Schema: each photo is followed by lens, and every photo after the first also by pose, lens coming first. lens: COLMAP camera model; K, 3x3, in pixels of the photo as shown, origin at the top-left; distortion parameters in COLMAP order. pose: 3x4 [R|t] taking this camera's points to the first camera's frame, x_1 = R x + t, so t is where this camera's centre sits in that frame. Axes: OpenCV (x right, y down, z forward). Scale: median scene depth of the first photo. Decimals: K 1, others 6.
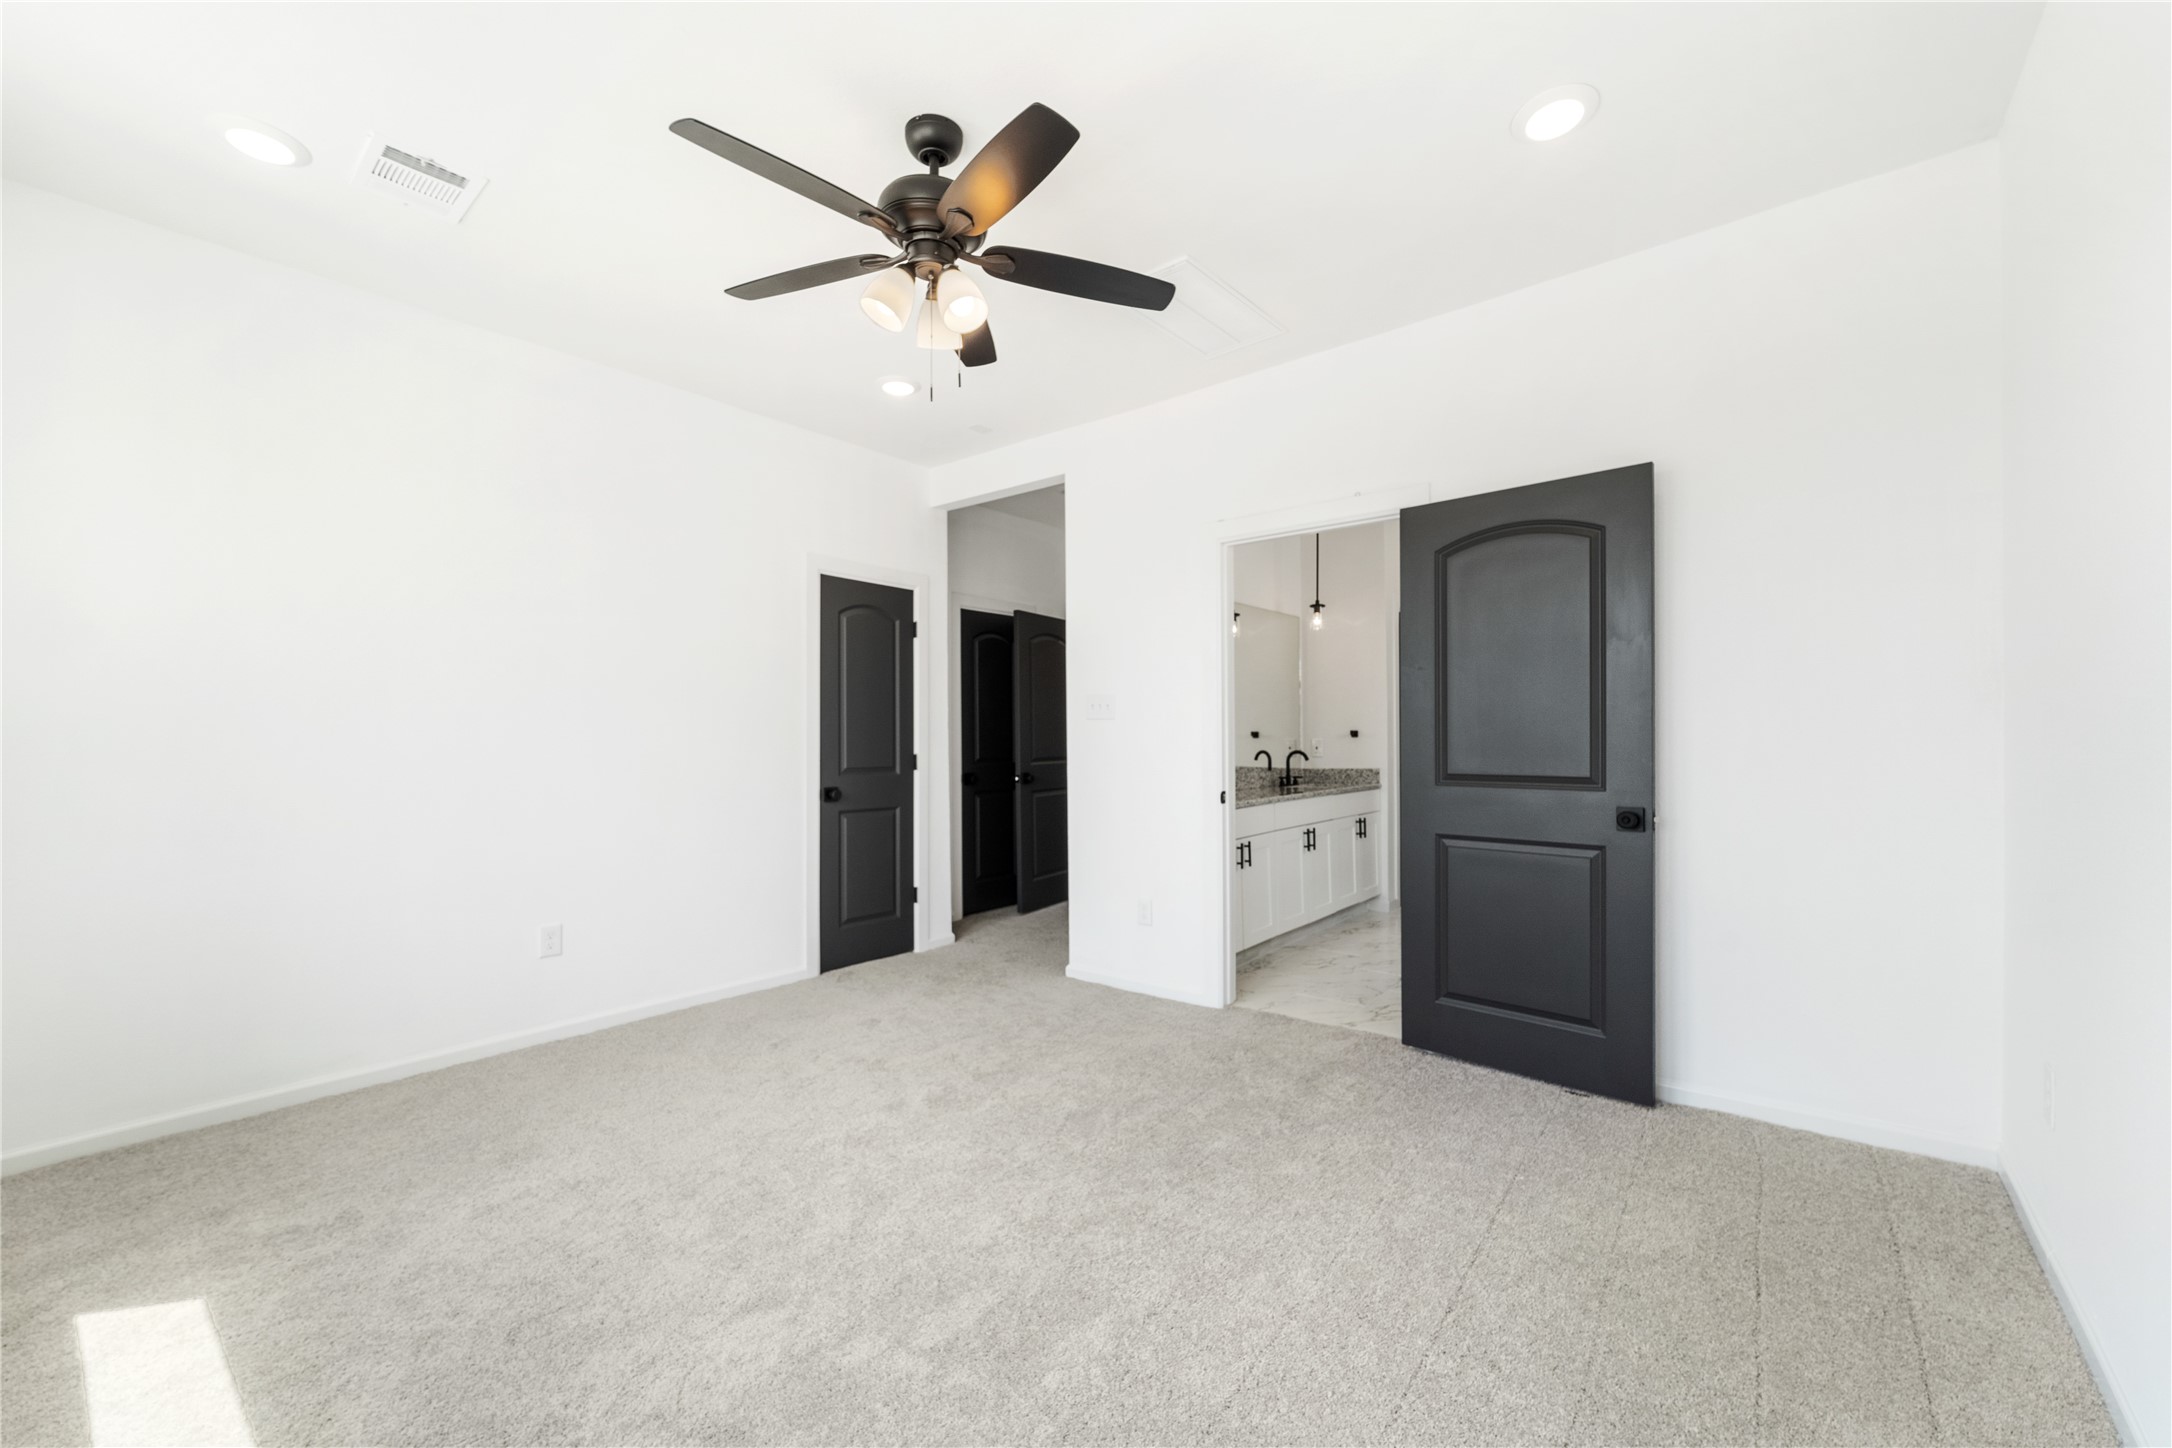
lens RADIAL K [[869.3, 0, 1089.2], [0, 869.3, 727.2], [0, 0, 1]] dist [0.000945, 0.000022]
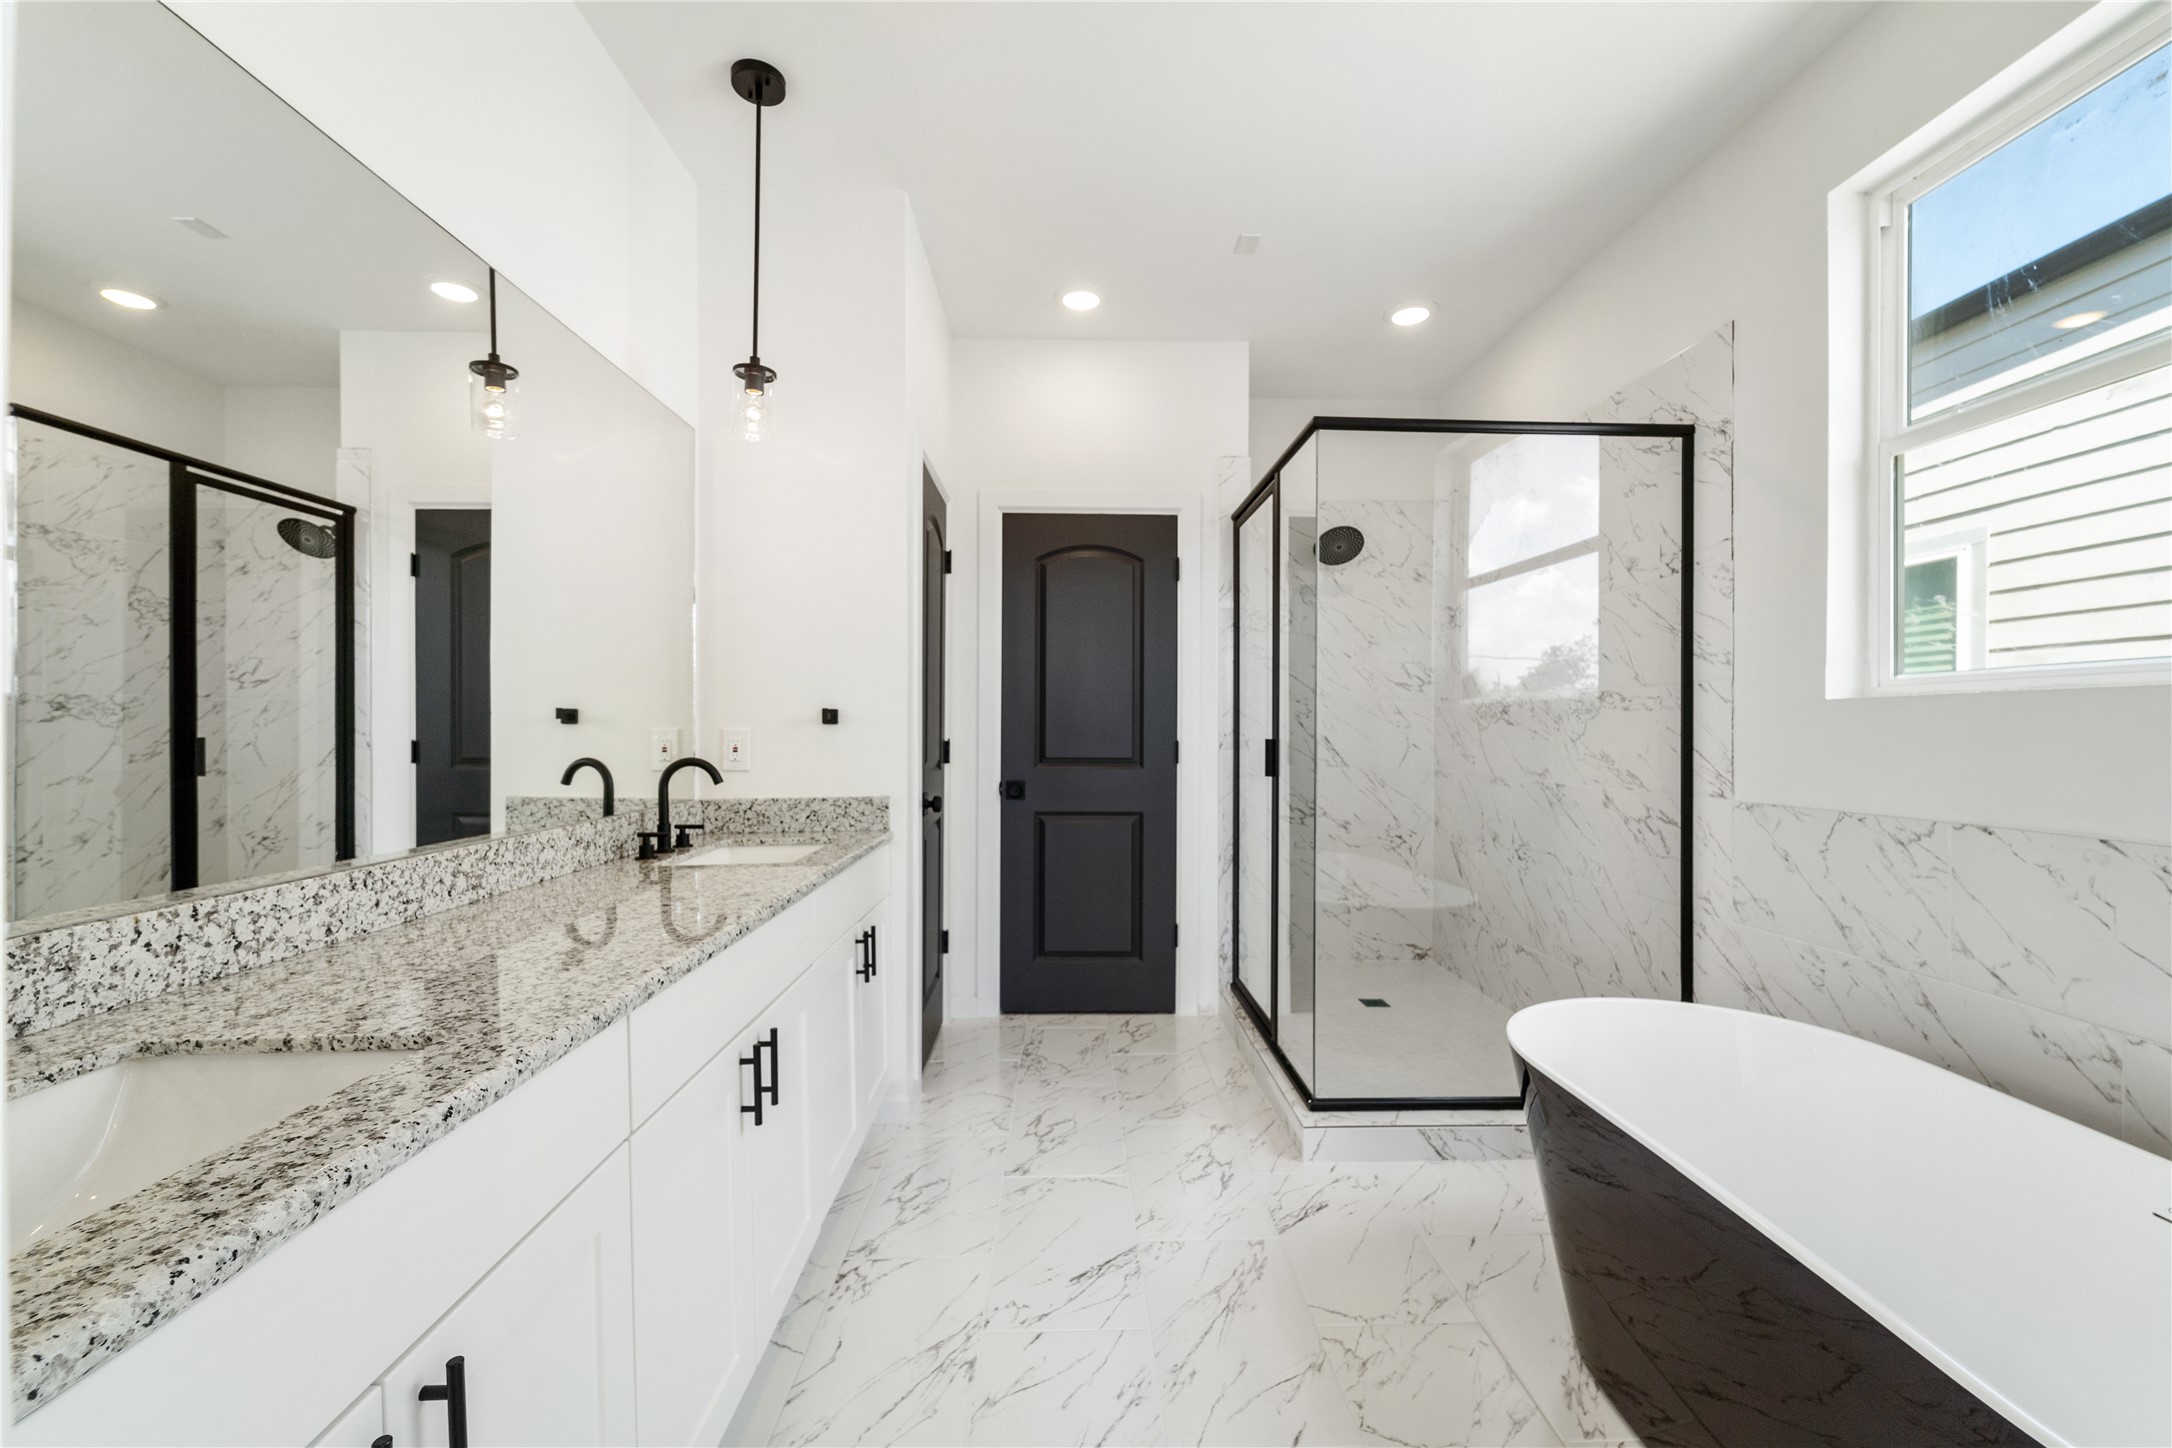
lens RADIAL K [[869.3, 0, 1092.6], [0, 869.3, 726.7], [0, 0, 1]] dist [0.000945, 0.000022]
pose [[0.759075, 0.009195, 0.650938, 0.125754], [-0.011051, 0.999938, -0.001238, 0.012040], [-0.650910, -0.006254, 0.759130, 0.598367]]
